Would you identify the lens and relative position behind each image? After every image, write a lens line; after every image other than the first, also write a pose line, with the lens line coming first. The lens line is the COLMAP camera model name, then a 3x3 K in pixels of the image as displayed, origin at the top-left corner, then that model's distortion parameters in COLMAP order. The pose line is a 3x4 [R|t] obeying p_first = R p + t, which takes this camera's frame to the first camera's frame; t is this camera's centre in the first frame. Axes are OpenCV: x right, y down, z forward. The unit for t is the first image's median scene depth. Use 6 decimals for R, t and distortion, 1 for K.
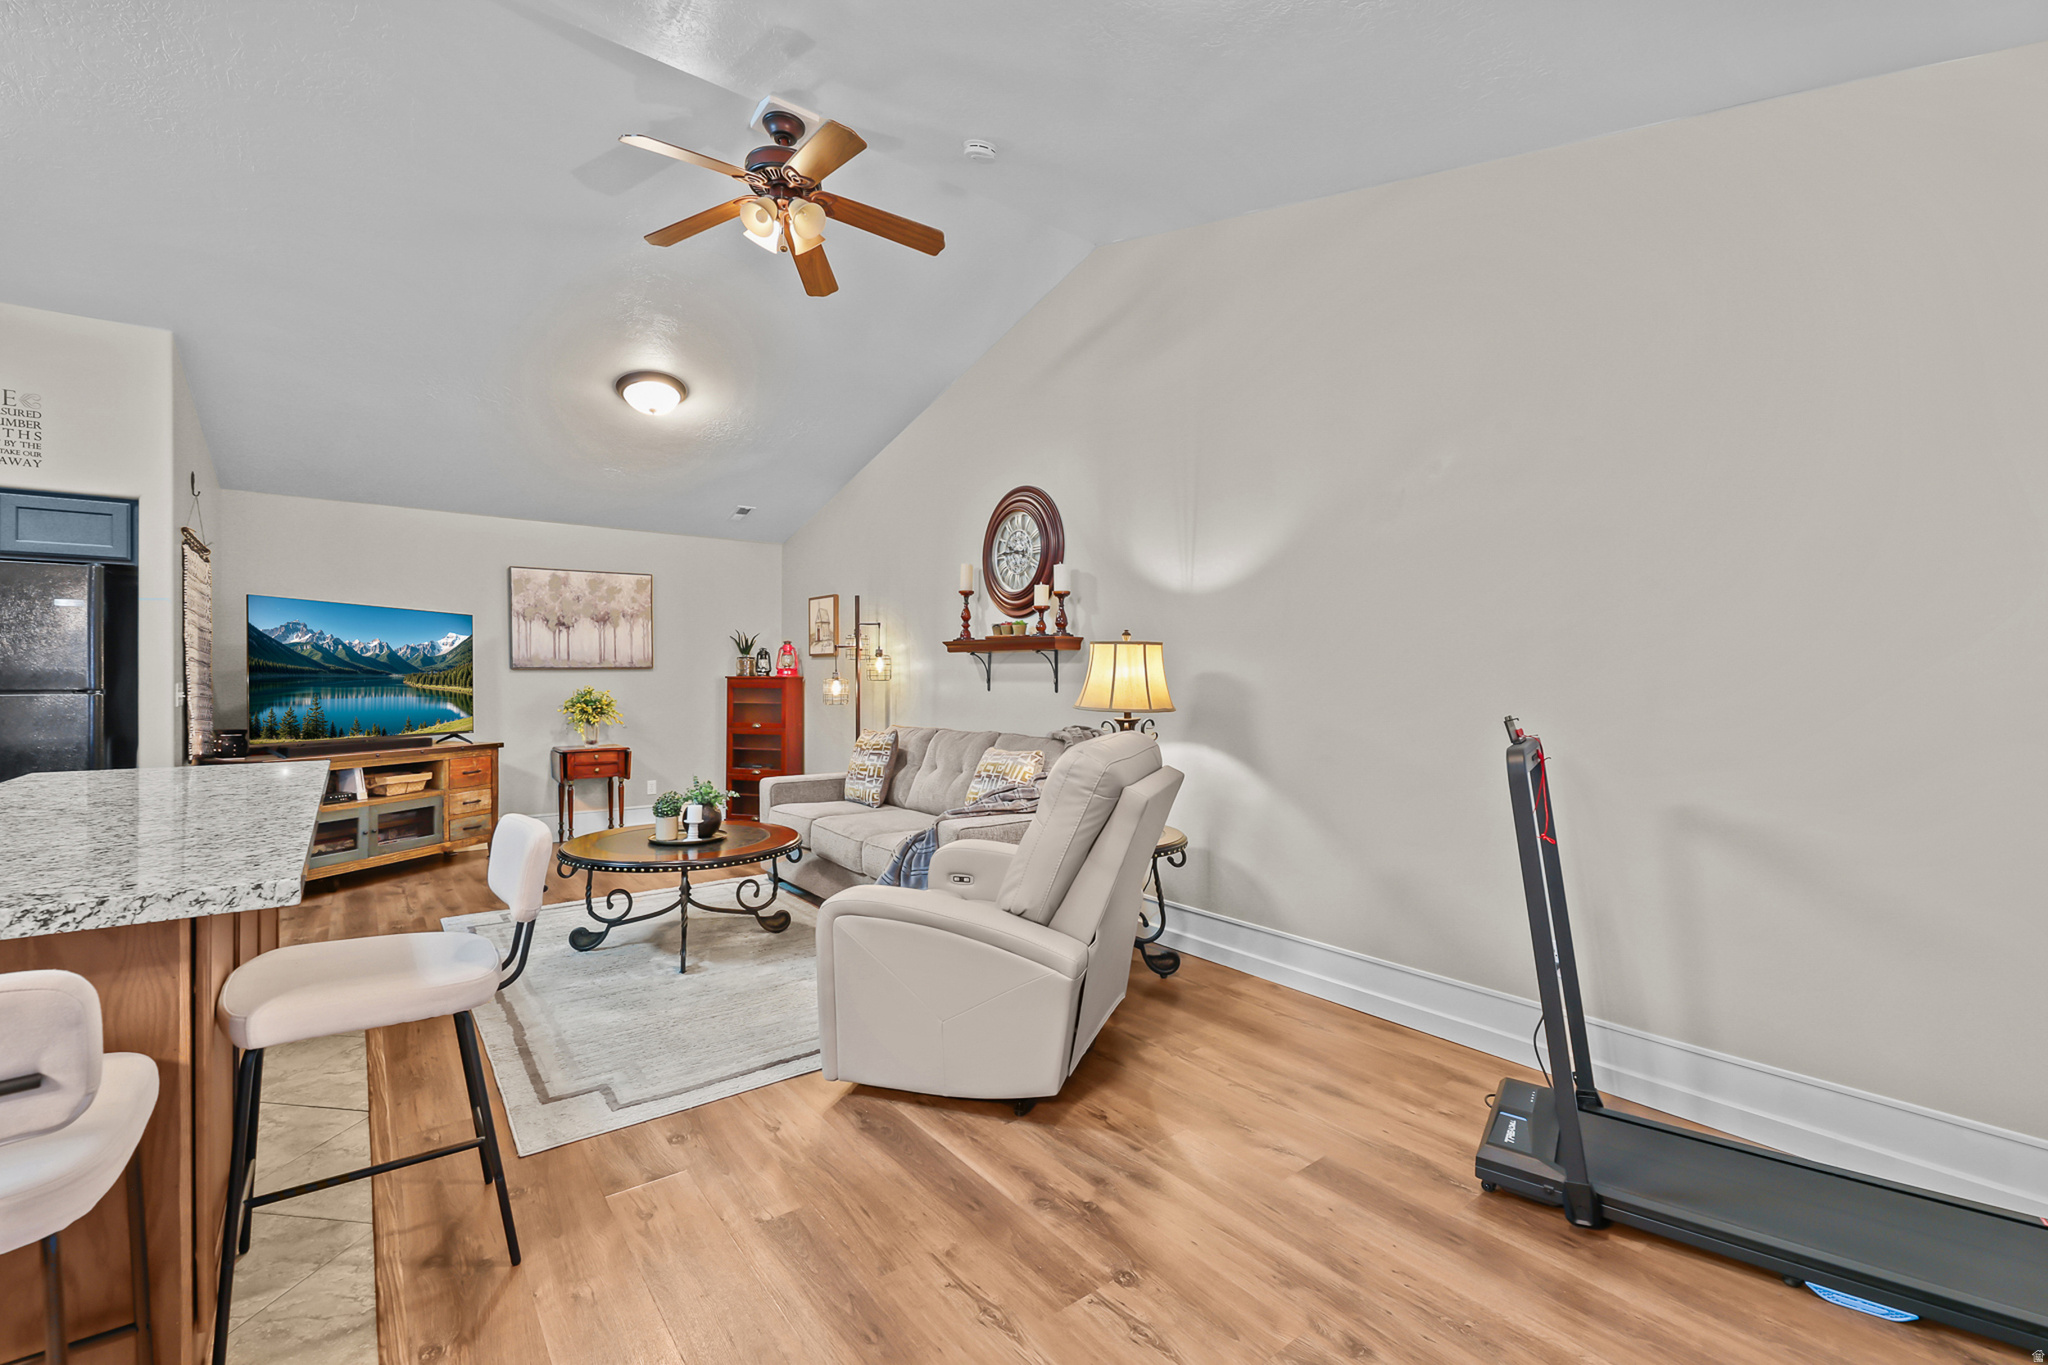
lens RADIAL K [[875.0, 0, 1021.9], [0, 875.0, 695.1], [0, 0, 1]] dist [0.000053, -0.002113]
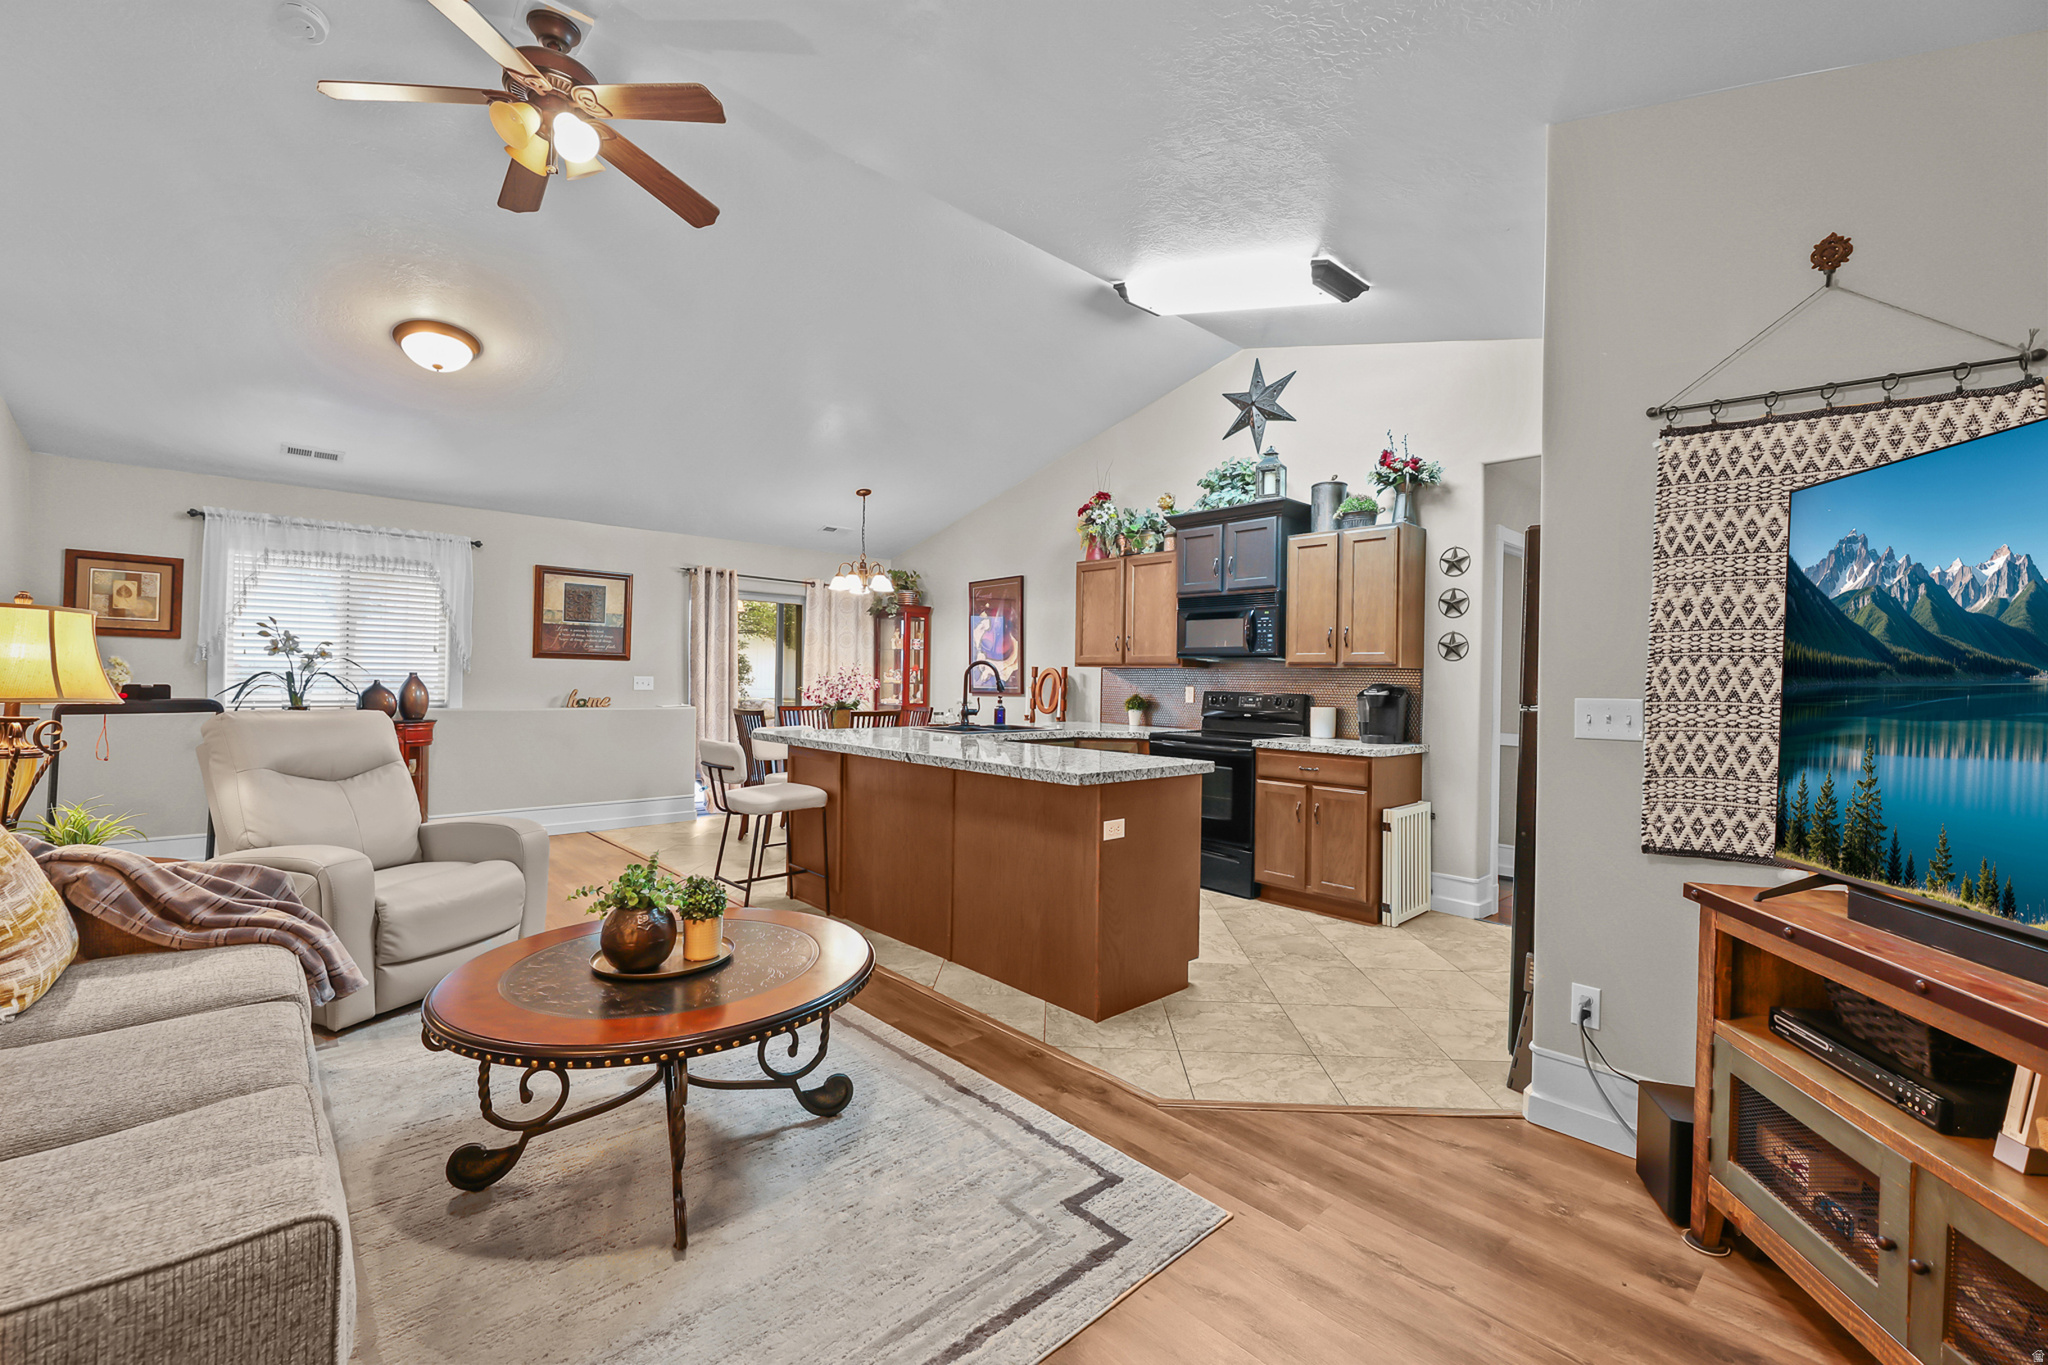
lens RADIAL K [[875.0, 0, 1024.2], [0, 875.0, 653.3], [0, 0, 1]] dist [0.000053, -0.002113]
pose [[-0.995537, -0.021907, -0.091797, -0.458339], [-0.020935, 0.999714, -0.011538, -0.023965], [0.092024, -0.009565, -0.995711, 1.312736]]
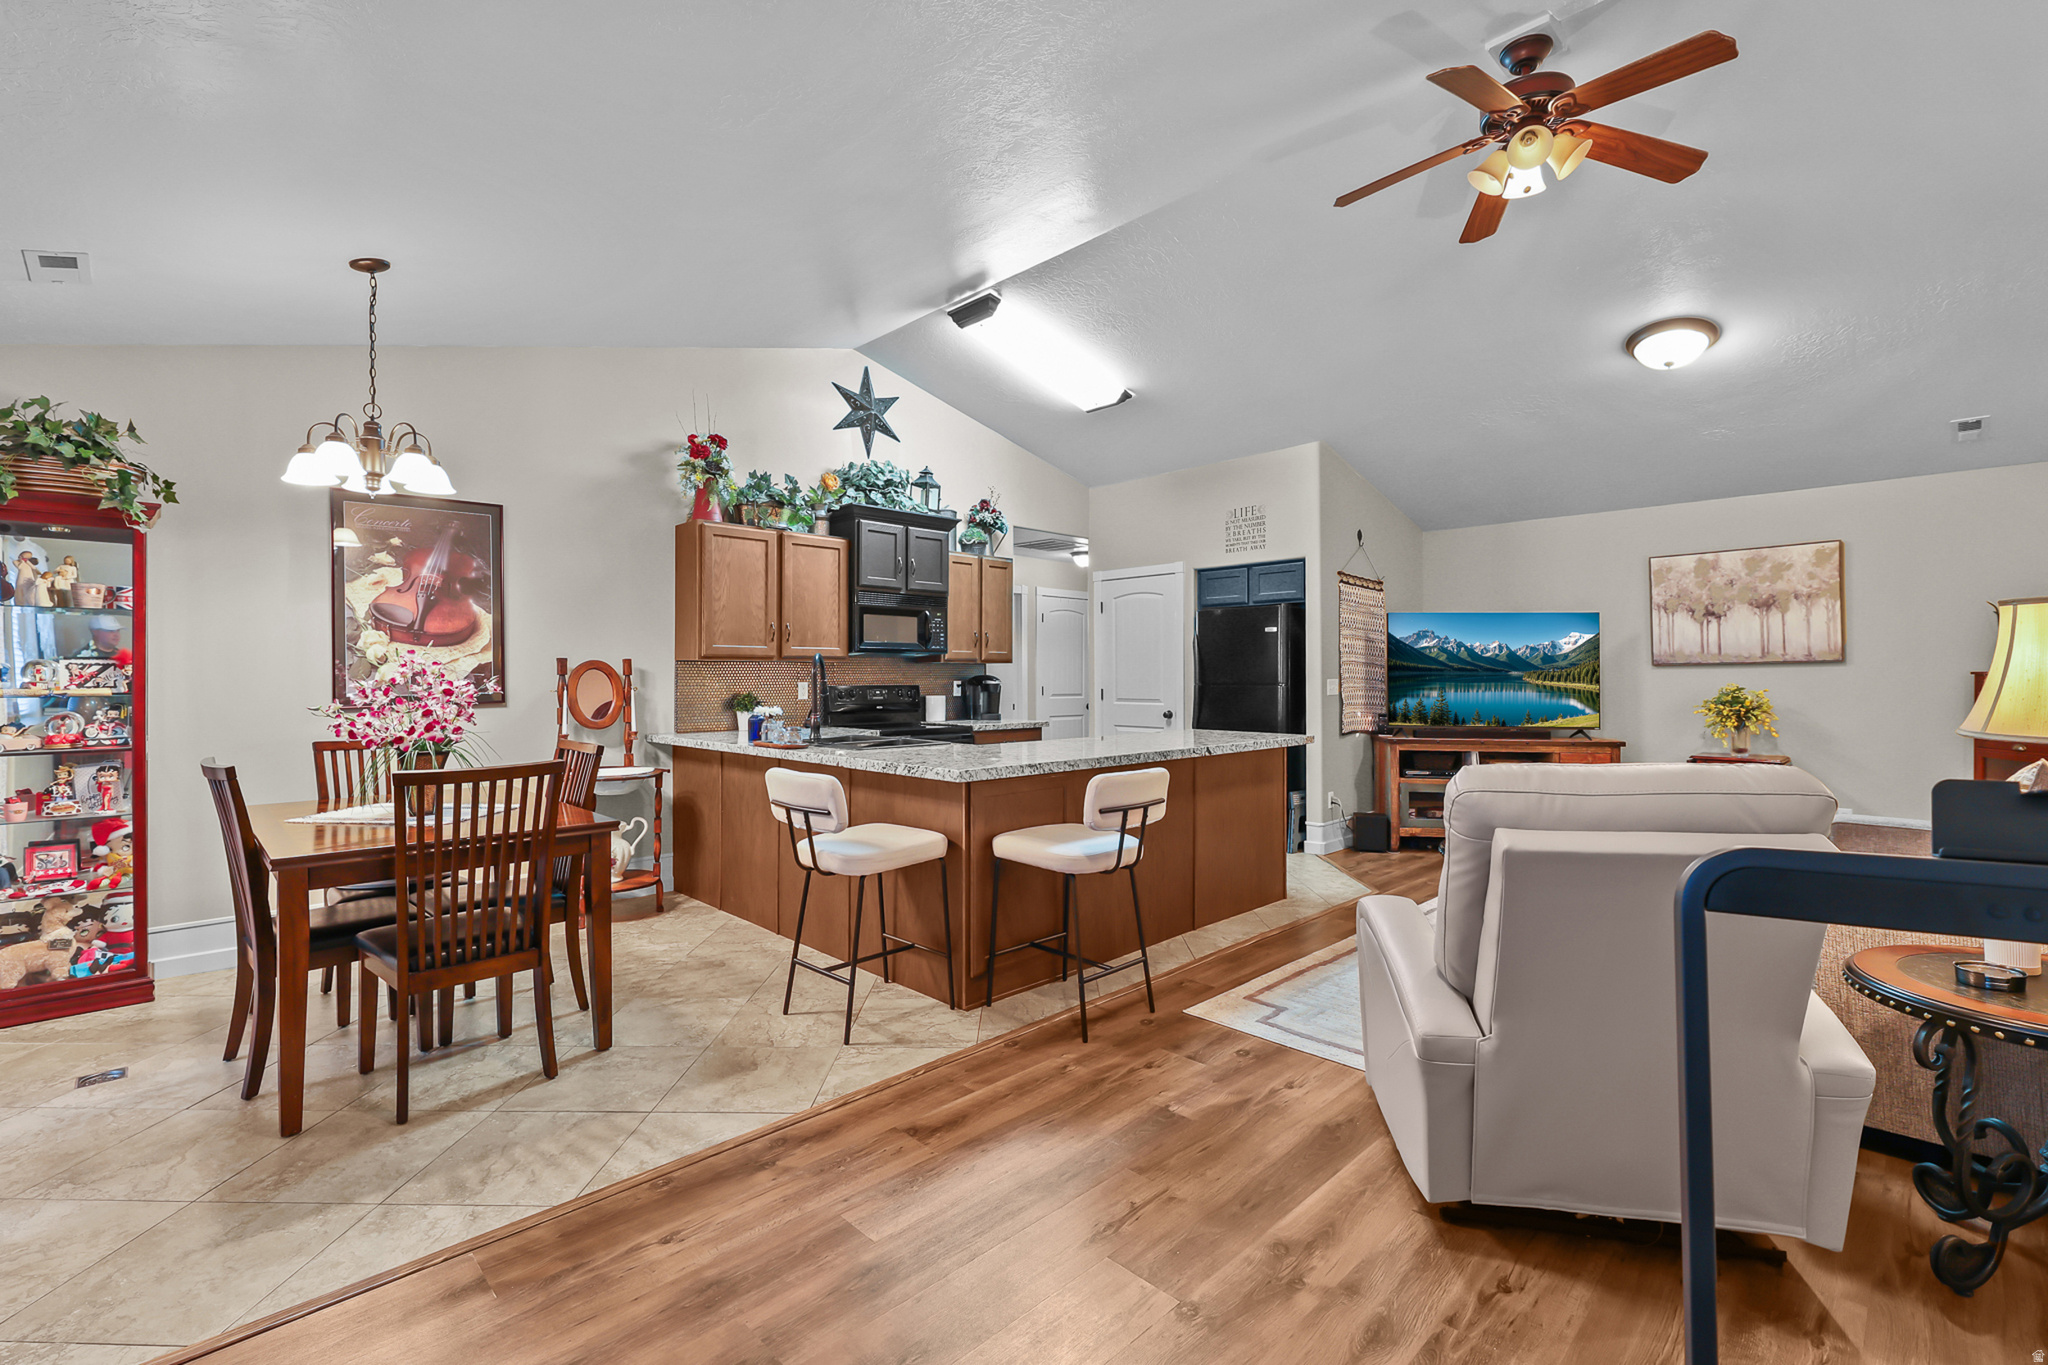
lens RADIAL K [[875.0, 0, 989.5], [0, 875.0, 687.4], [0, 0, 1]] dist [0.000053, -0.002113]
pose [[0.096755, 0.009418, -0.995264, 0.371171], [-0.016809, 0.999828, 0.007827, -0.001807], [0.995166, 0.015972, 0.096897, 0.250393]]
